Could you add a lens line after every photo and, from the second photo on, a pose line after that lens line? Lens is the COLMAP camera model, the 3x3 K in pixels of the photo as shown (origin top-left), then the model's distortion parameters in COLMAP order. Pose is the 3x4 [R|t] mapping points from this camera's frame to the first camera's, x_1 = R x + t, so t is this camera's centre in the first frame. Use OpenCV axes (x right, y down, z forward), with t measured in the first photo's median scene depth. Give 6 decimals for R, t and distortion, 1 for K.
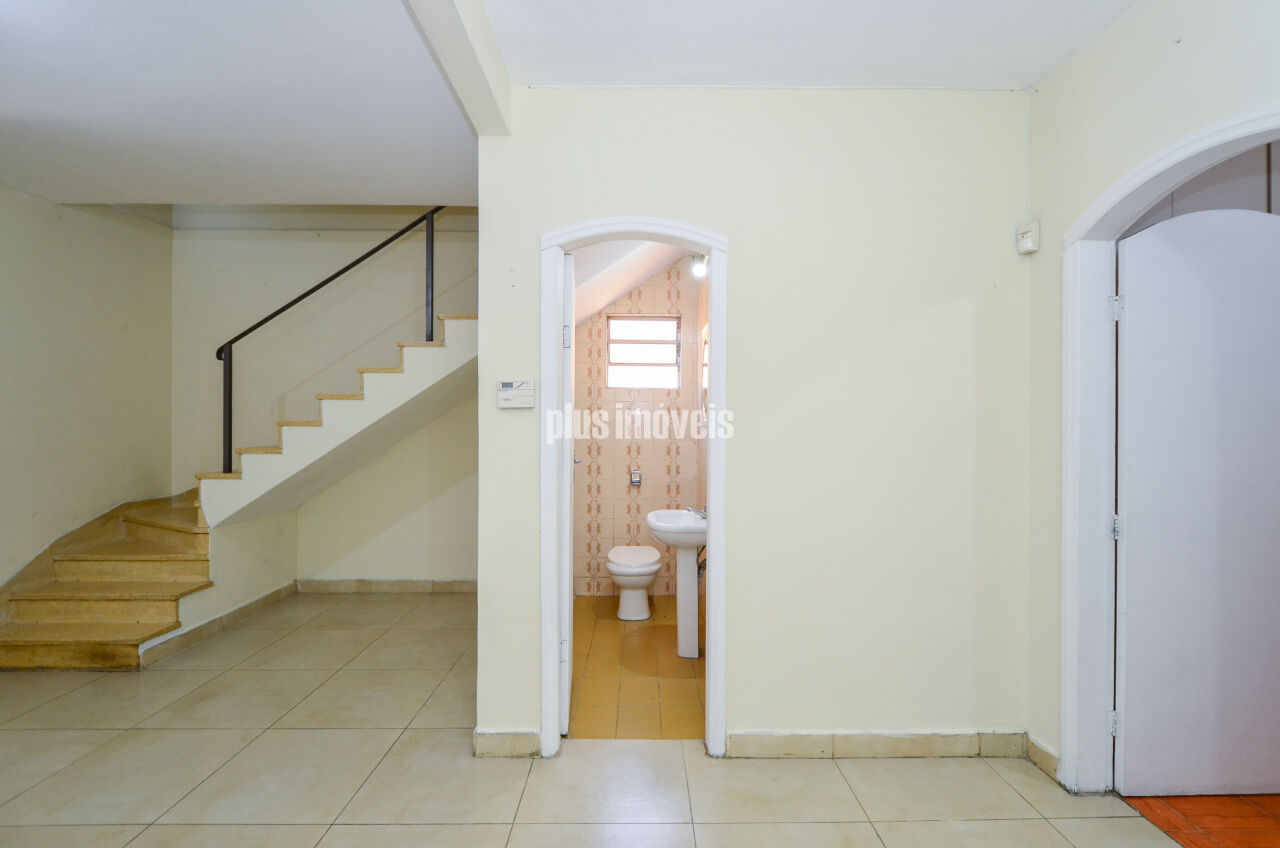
lens RADIAL K [[562.7, 0, 640.0], [0, 562.7, 424.0], [0, 0, 1]] dist [-0.001866, -0.000927]
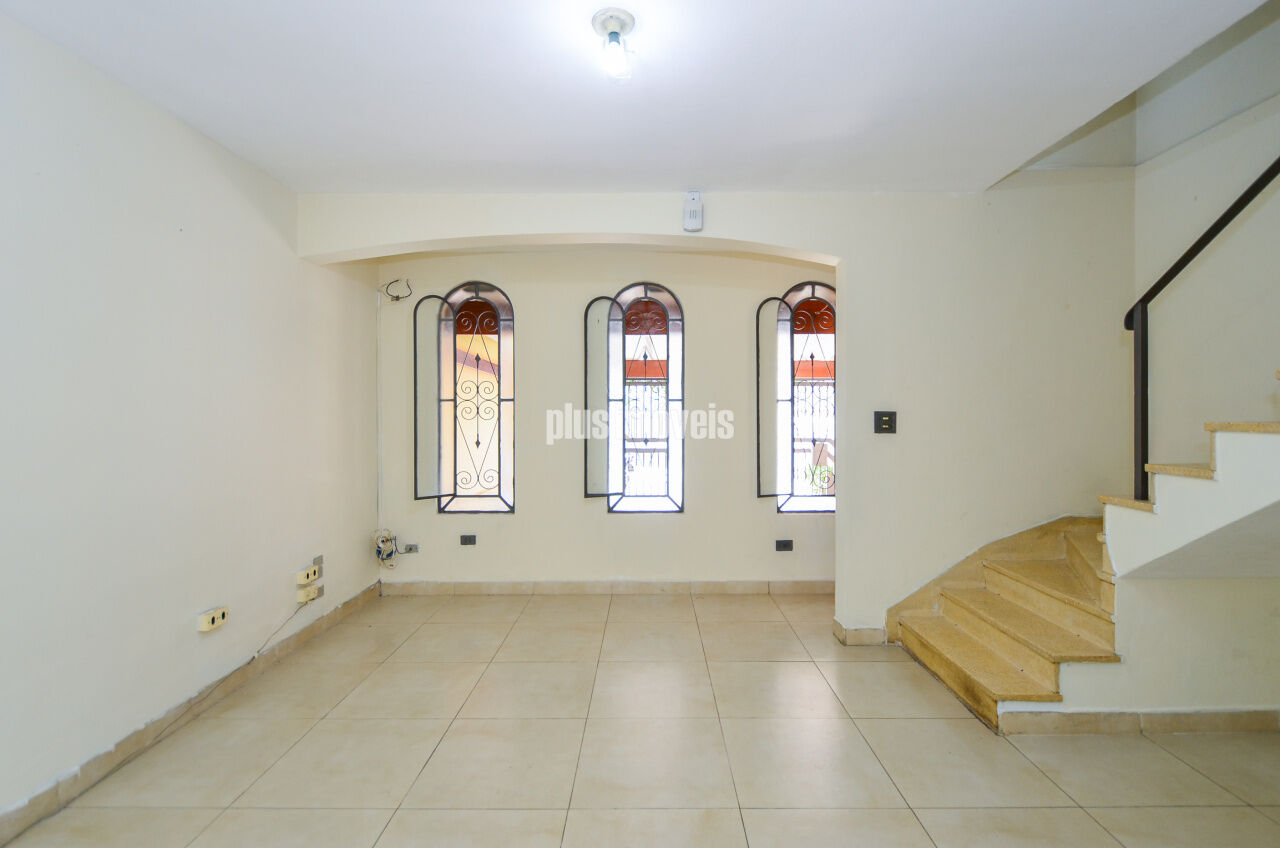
lens RADIAL K [[584.3, 0, 641.6], [0, 584.3, 414.8], [0, 0, 1]] dist [0.000766, -0.006761]
pose [[-0.015474, -0.000091, -0.999880, -0.046207], [0.003002, 0.999995, -0.000138, -0.014149], [0.999876, -0.003003, -0.015474, 0.435093]]
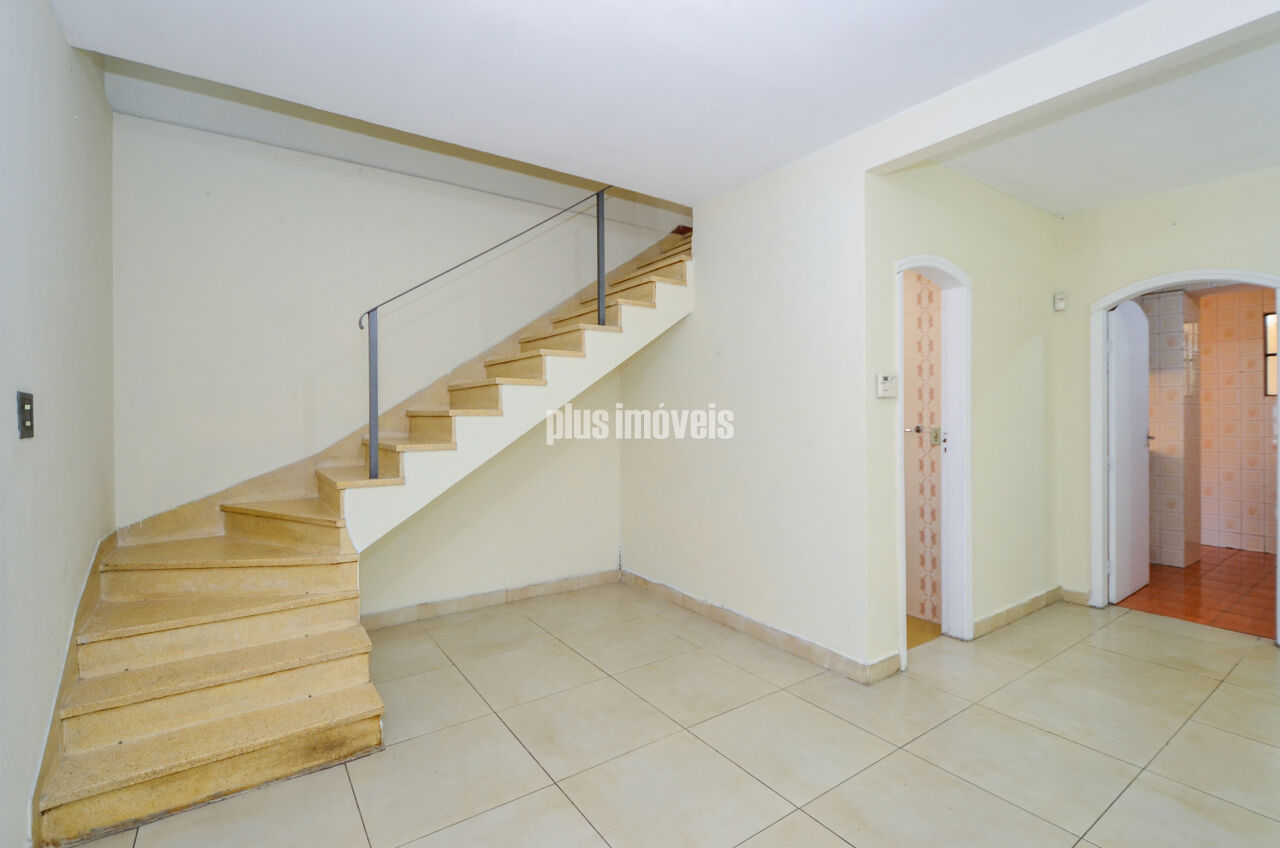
lens RADIAL K [[574.7, 0, 642.9], [0, 574.7, 413.6], [0, 0, 1]] dist [0.008660, -0.007395]
pose [[0.829276, -0.008314, 0.558778, -0.881363], [0.008021, 0.999963, 0.002975, -0.000056], [-0.558782, 0.002015, 0.829312, 0.156181]]
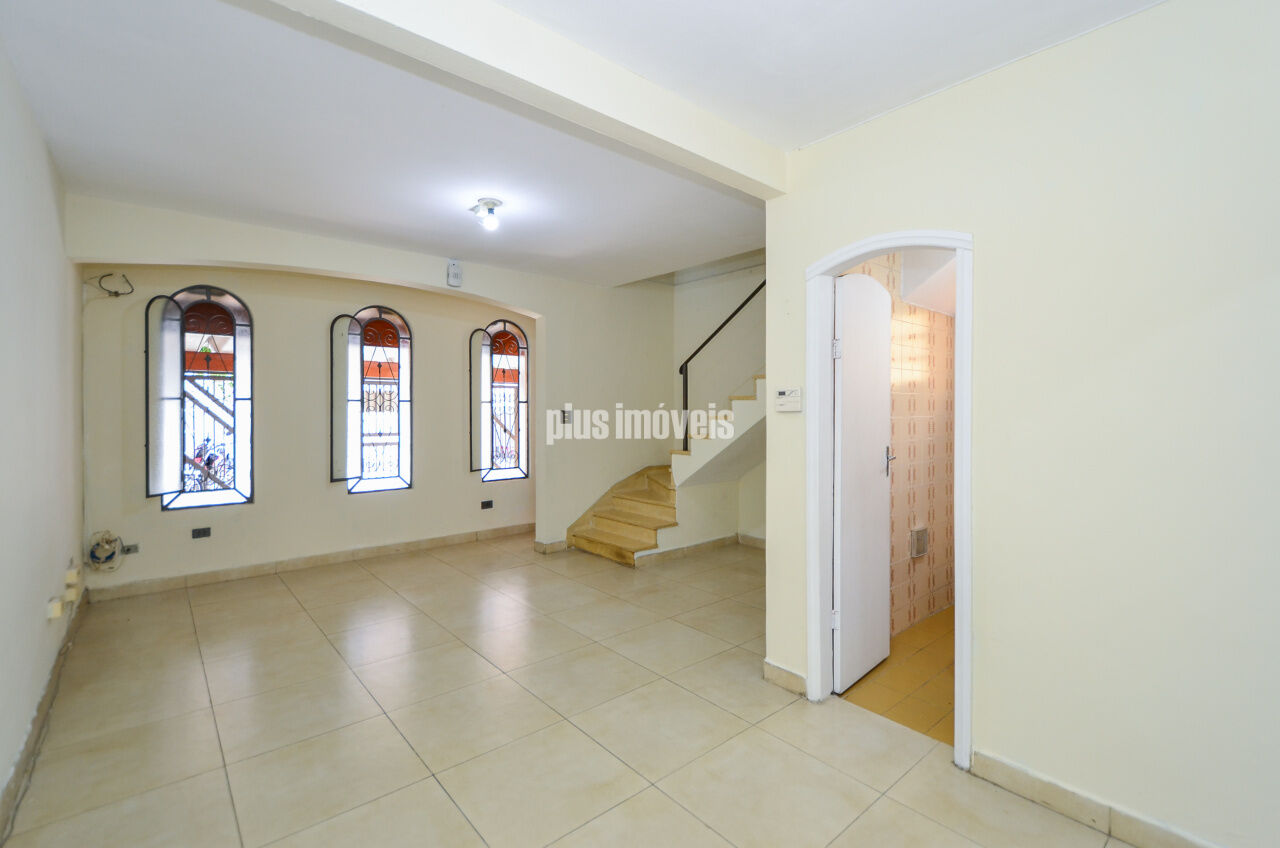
lens RADIAL K [[564.6, 0, 660.0], [0, 564.6, 409.0], [0, 0, 1]] dist [0.002045, -0.000020]
pose [[0.660671, -0.001730, -0.750674, 0.338996], [0.001765, 0.999998, -0.000751, -0.021143], [0.750674, -0.000828, 0.660672, -0.027690]]
